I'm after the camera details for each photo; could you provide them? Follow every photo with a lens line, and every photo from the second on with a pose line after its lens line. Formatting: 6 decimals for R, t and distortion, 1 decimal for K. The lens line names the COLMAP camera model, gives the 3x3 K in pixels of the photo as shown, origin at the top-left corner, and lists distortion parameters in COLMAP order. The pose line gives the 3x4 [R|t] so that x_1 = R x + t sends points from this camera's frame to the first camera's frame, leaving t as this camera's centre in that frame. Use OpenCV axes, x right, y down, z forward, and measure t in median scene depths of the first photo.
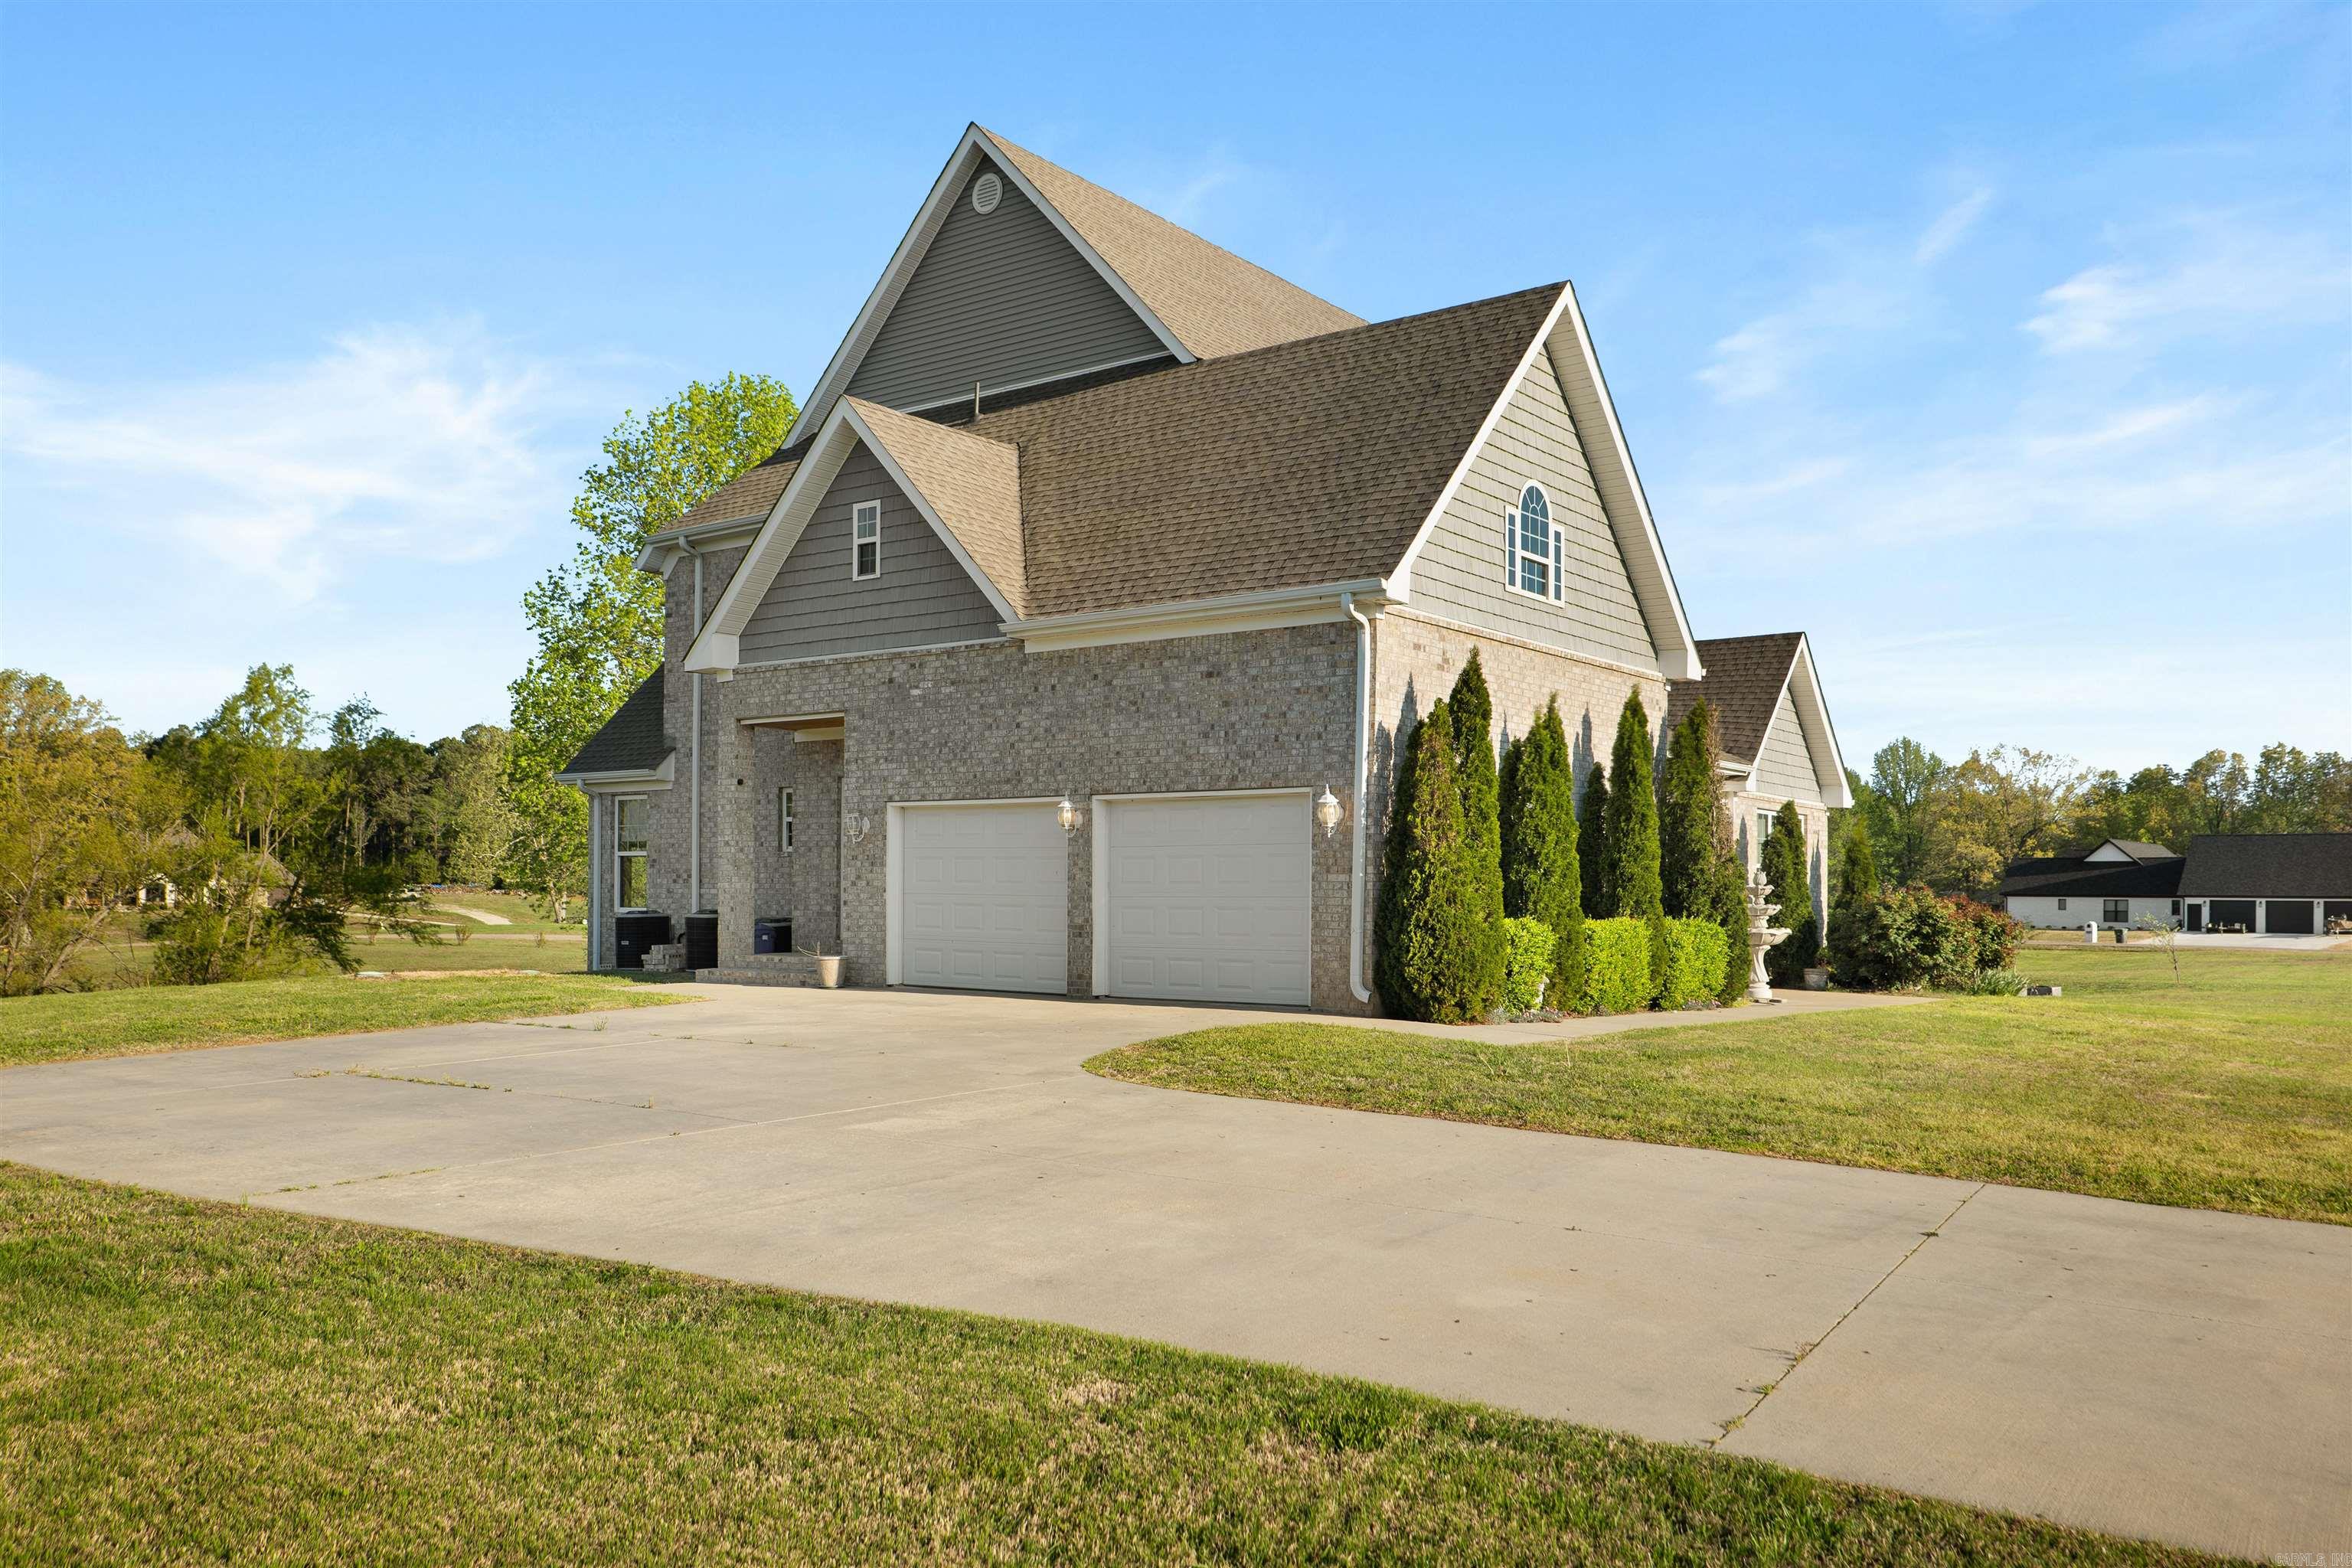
lens RADIAL K [[1858.6, 0, 1177.6], [0, 1858.6, 888.5], [0, 0, 1]] dist [-0.004935, 0.065082]
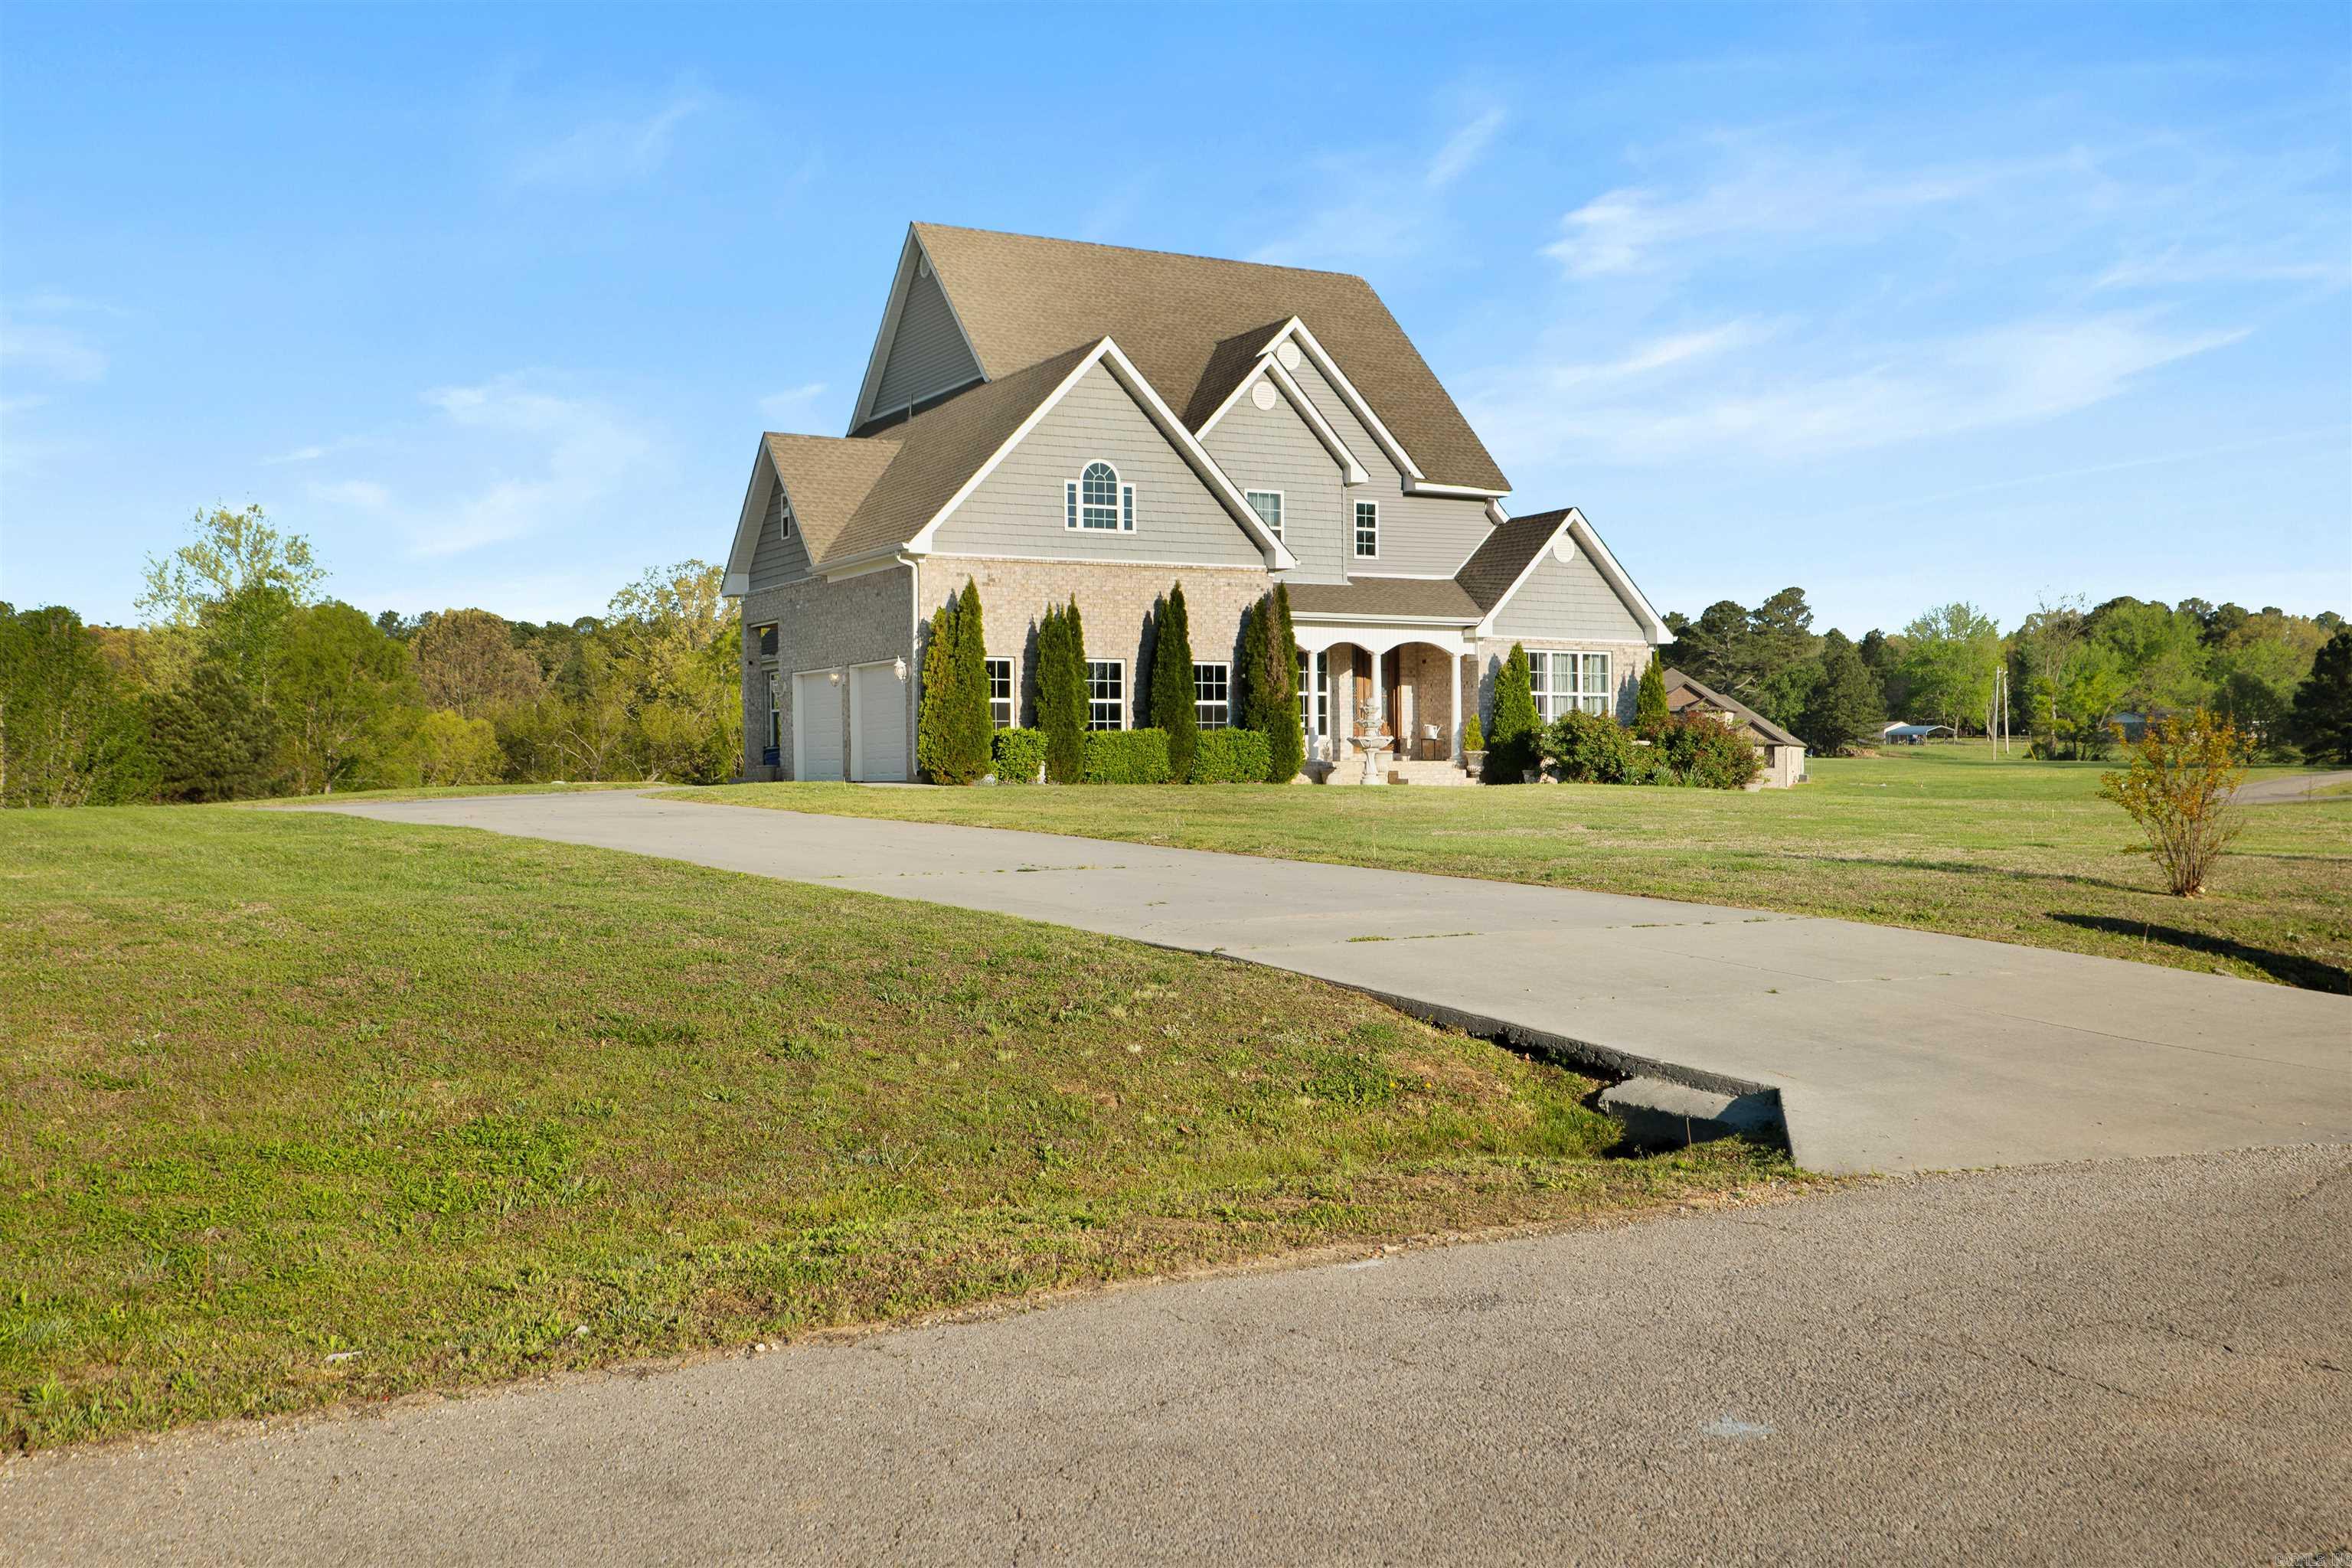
lens RADIAL K [[2350.3, 0, 1176.0], [0, 2350.3, 784.0], [0, 0, 1]] dist [0.000060, 0.000679]
pose [[0.912143, -0.017411, -0.409502, 0.714929], [0.020940, 0.999772, 0.004136, 0.036683], [0.409337, -0.012347, 0.912300, -0.553039]]
